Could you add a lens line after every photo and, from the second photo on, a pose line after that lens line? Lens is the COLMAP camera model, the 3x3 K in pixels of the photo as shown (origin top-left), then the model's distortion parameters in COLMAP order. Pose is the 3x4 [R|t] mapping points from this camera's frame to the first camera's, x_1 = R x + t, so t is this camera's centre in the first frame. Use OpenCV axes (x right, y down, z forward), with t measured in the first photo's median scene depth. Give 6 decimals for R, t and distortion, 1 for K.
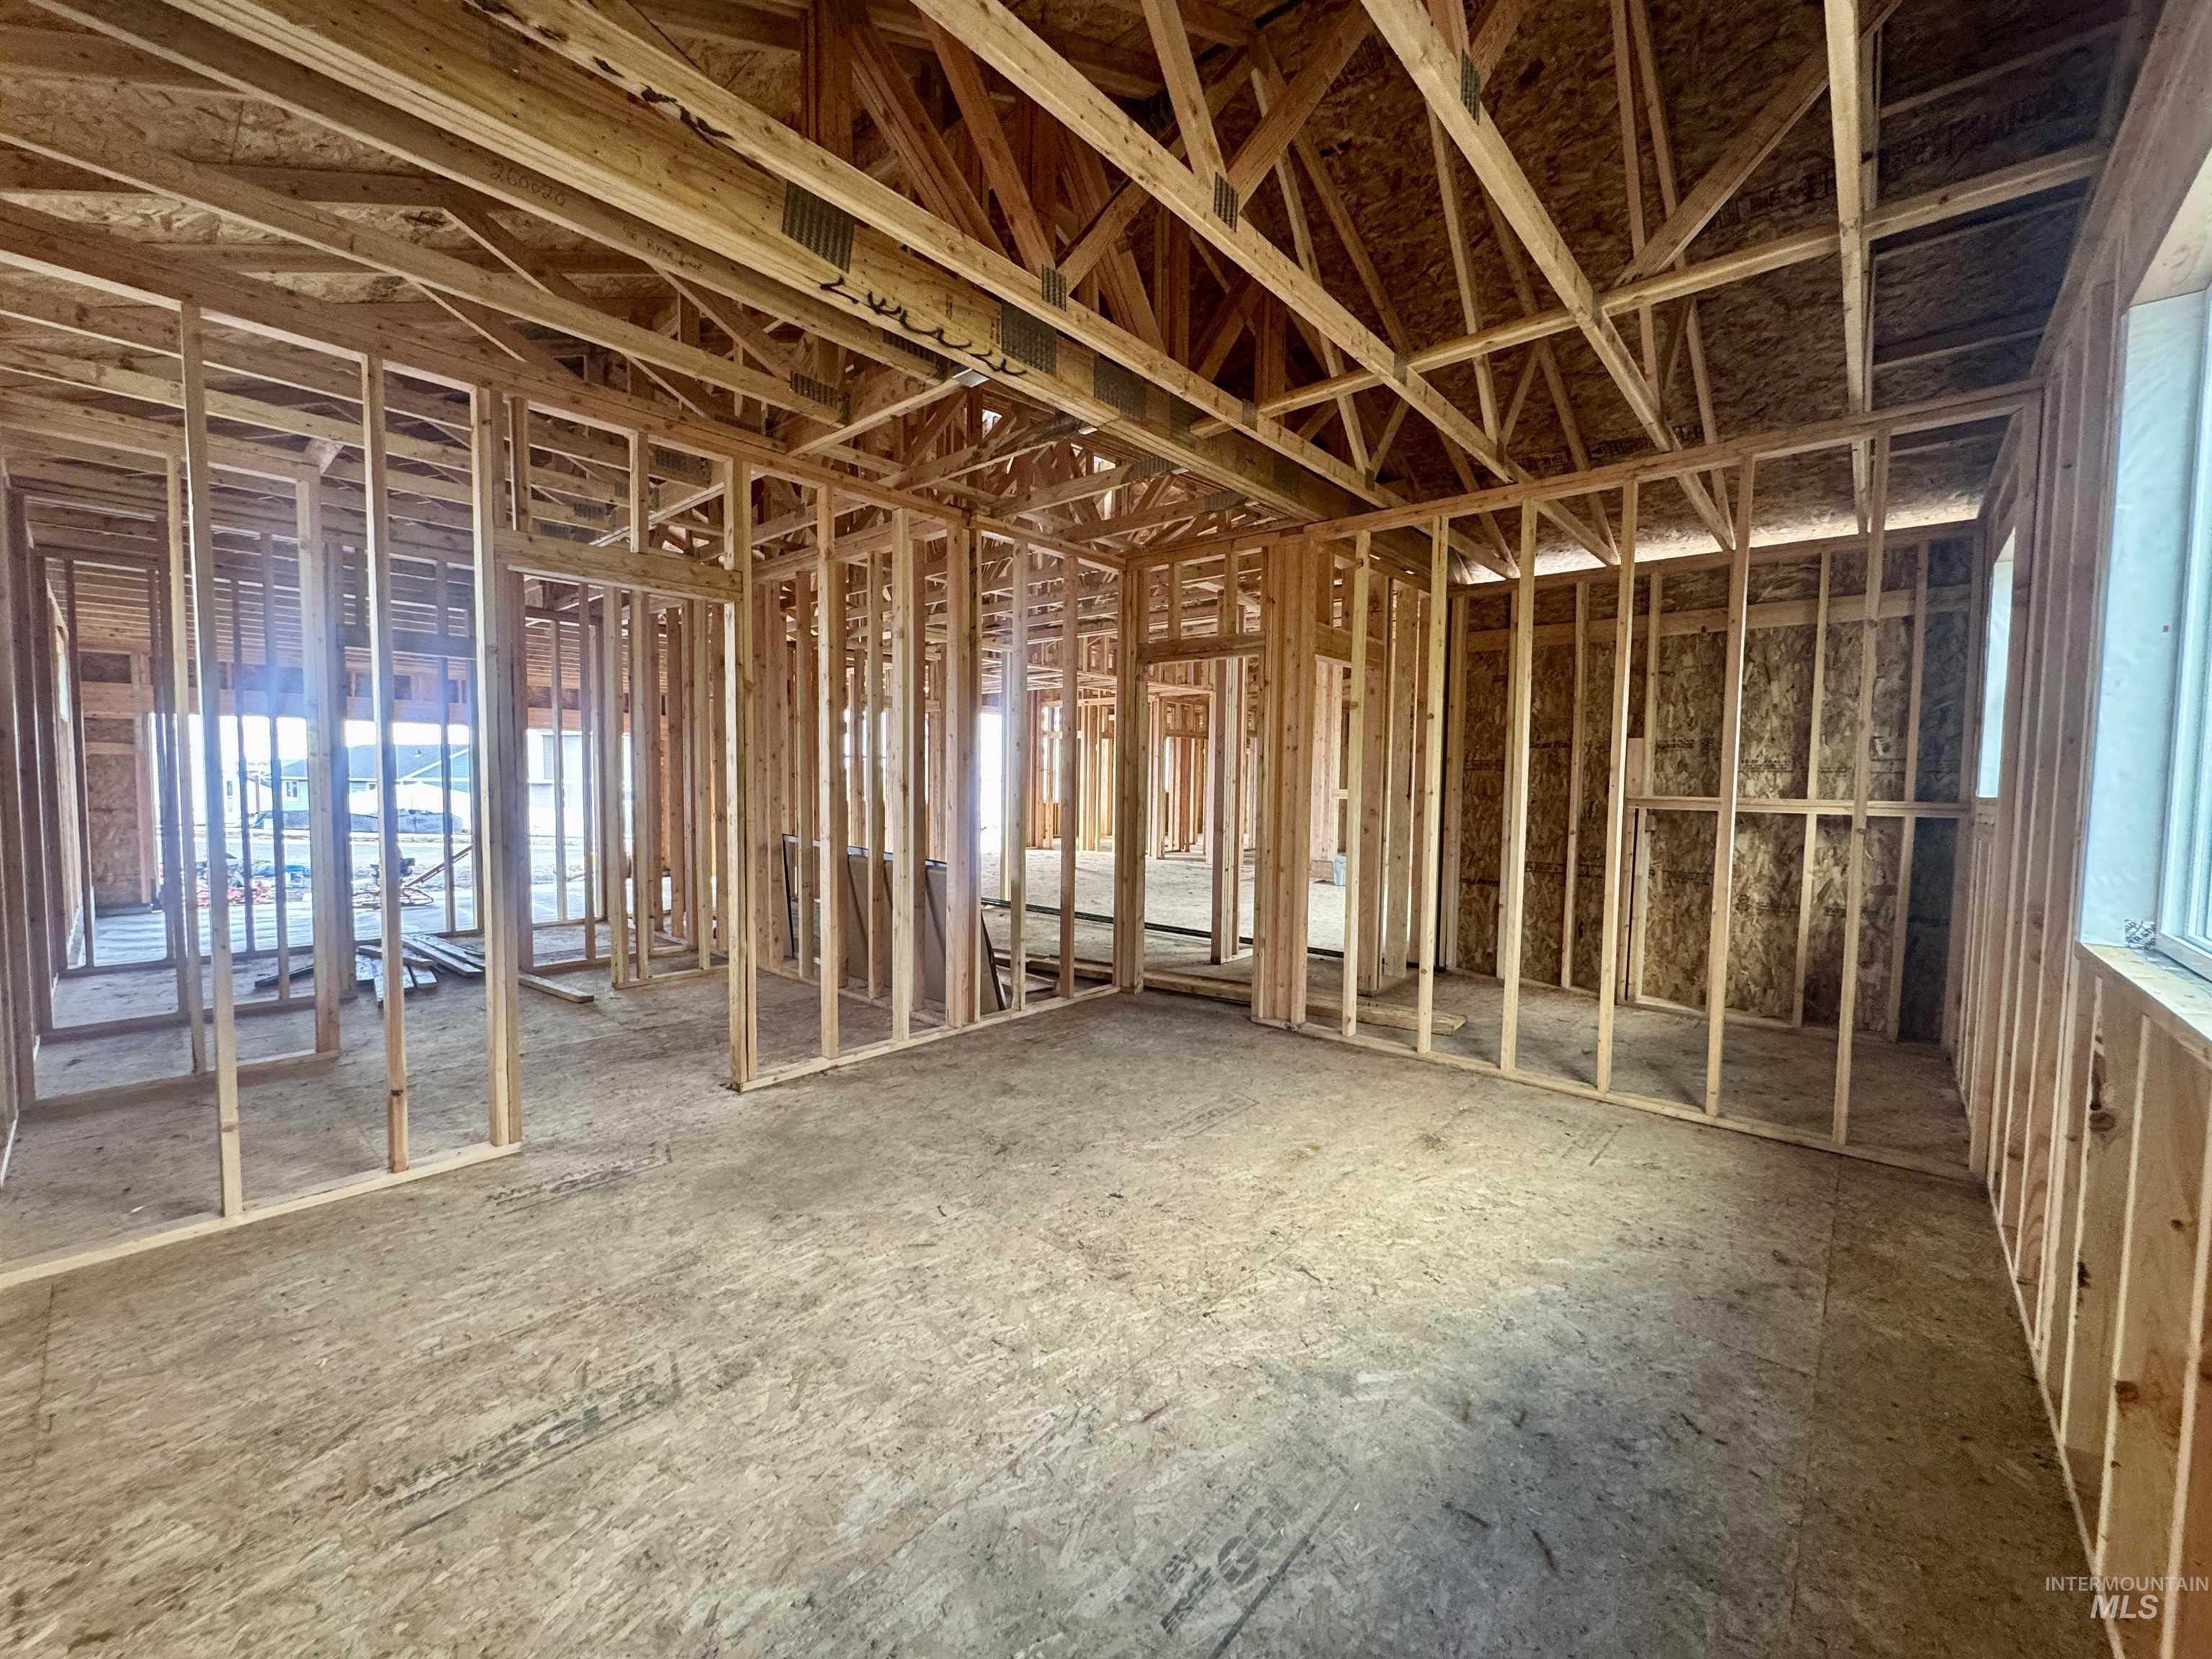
lens RADIAL K [[878.1, 0, 1107.8], [0, 878.1, 830.1], [0, 0, 1]] dist [-0.001267, 0.000790]
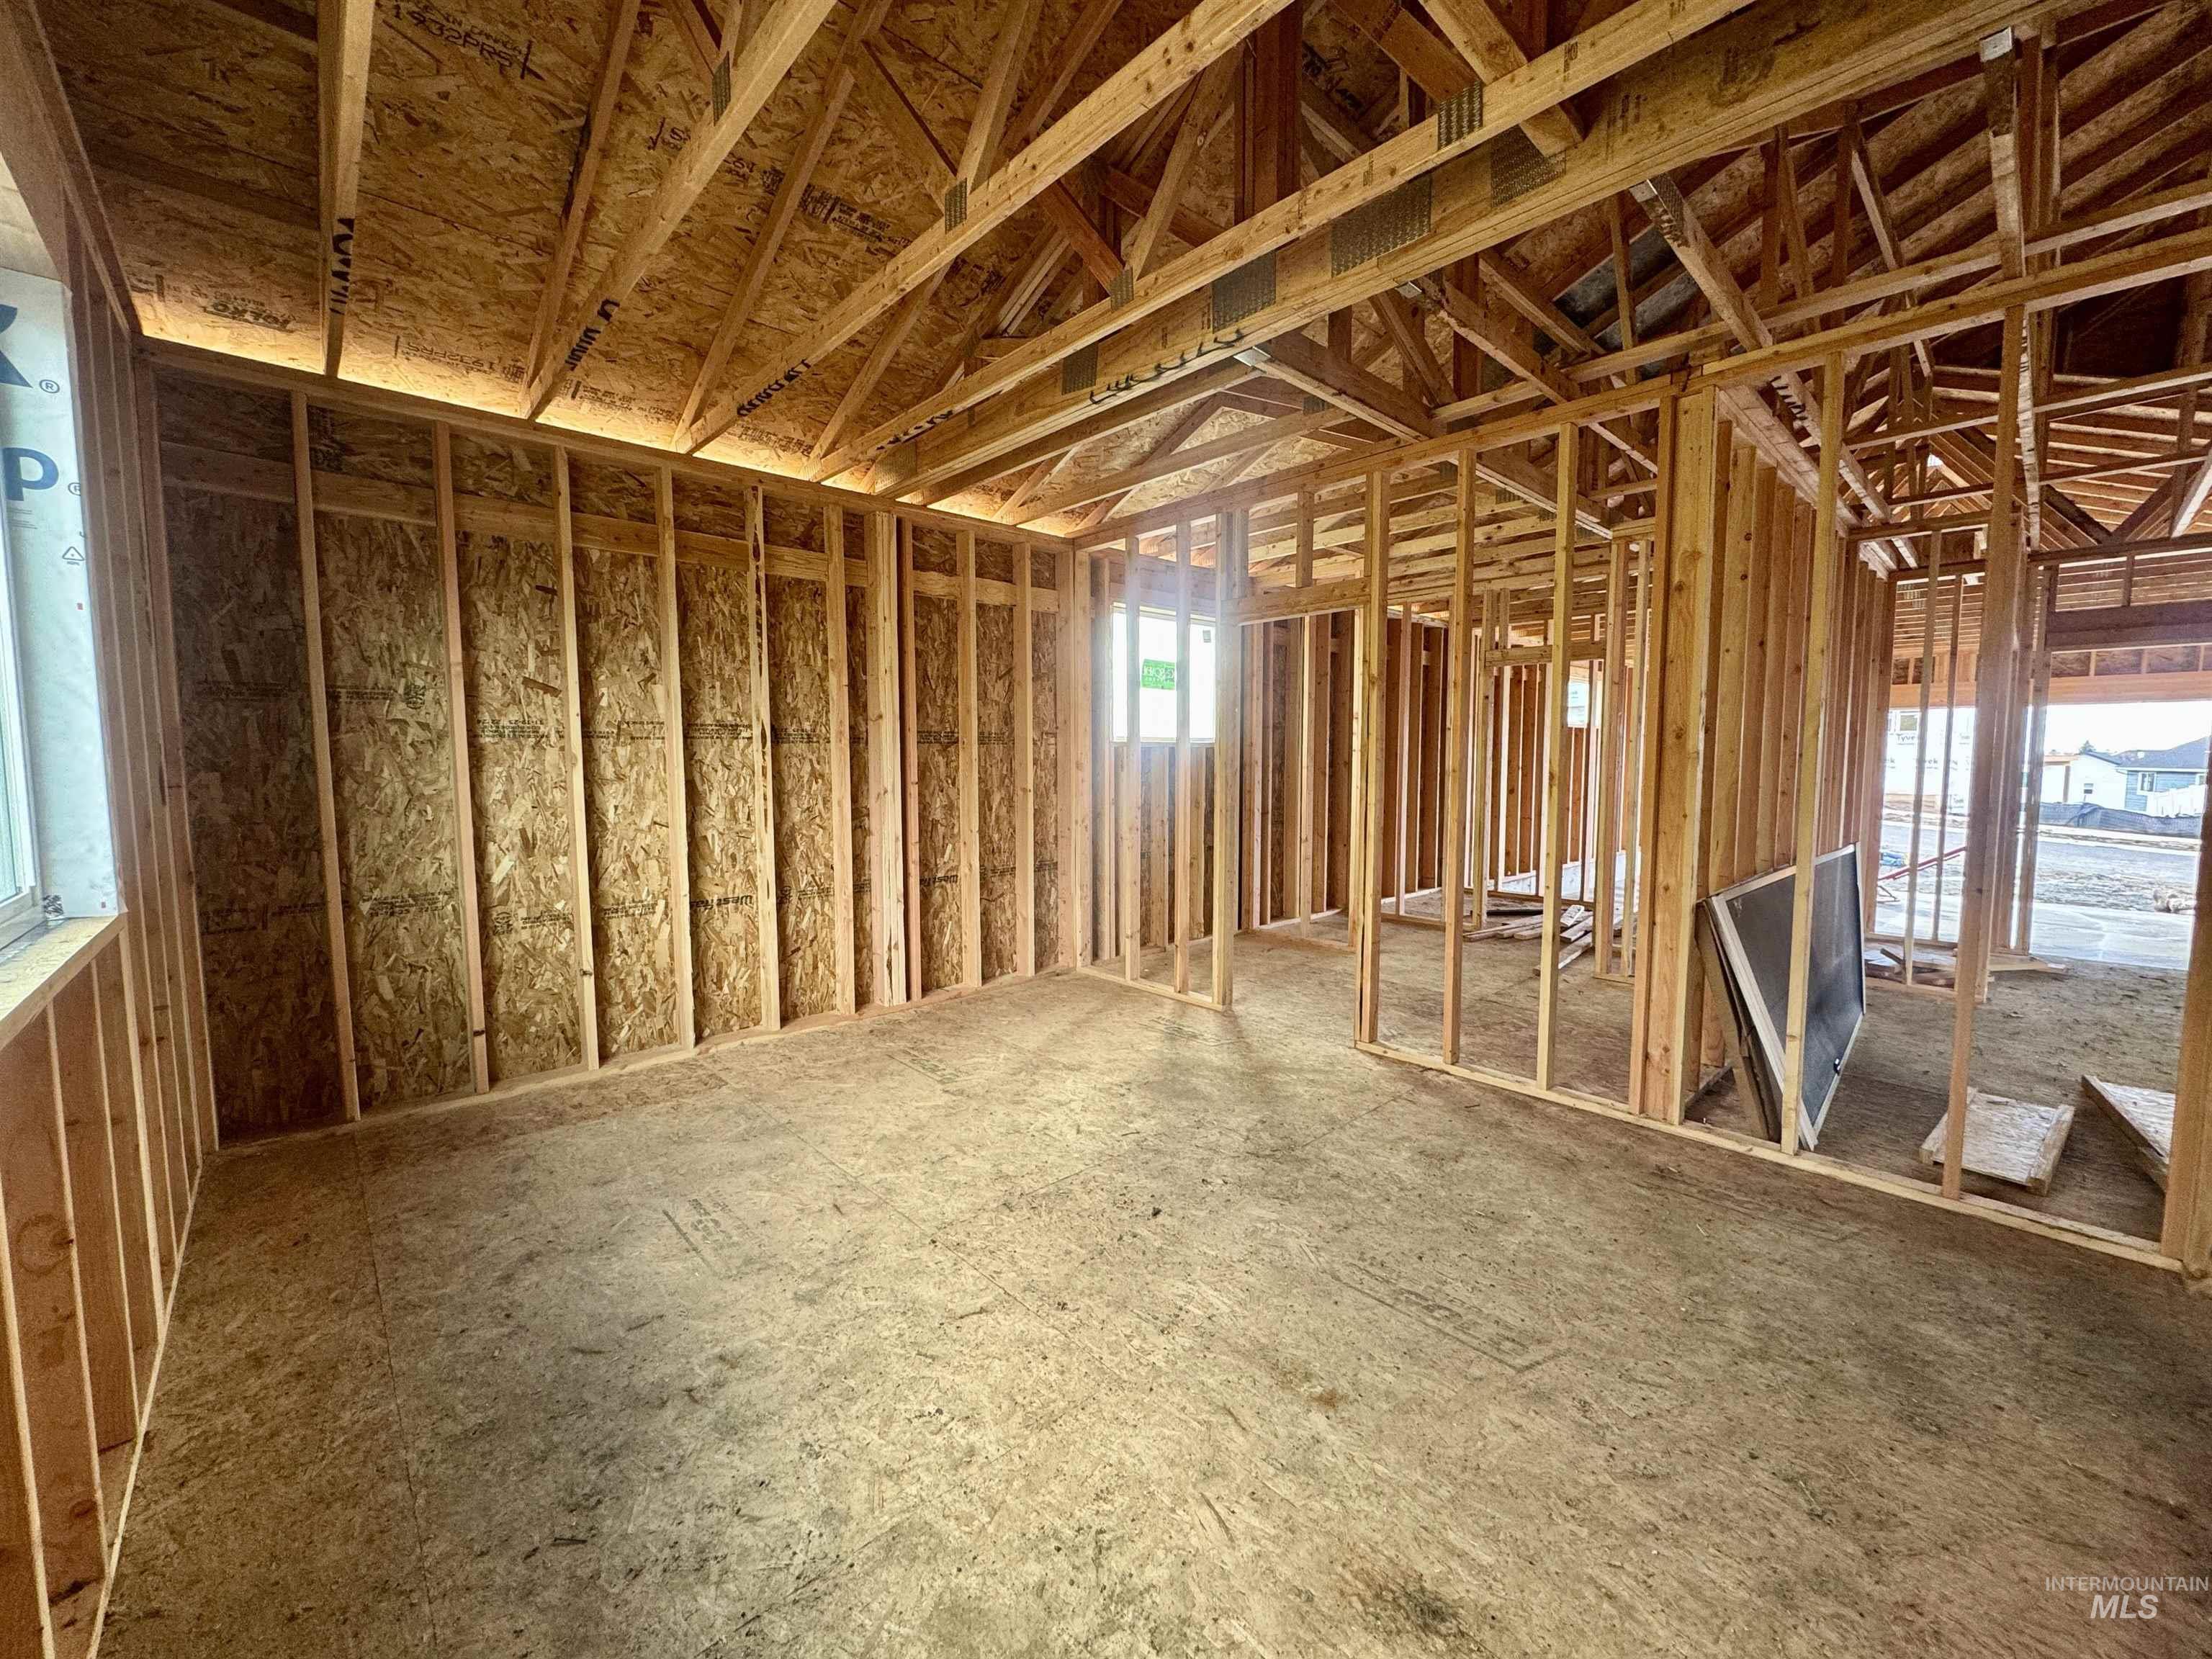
lens RADIAL K [[878.1, 0, 1098.9], [0, 878.1, 824.8], [0, 0, 1]] dist [-0.001267, 0.000790]
pose [[-0.106230, 0.062913, -0.992349, 0.651518], [-0.060529, 0.995736, 0.069607, -0.036897], [0.992498, 0.067461, -0.101969, 0.719299]]
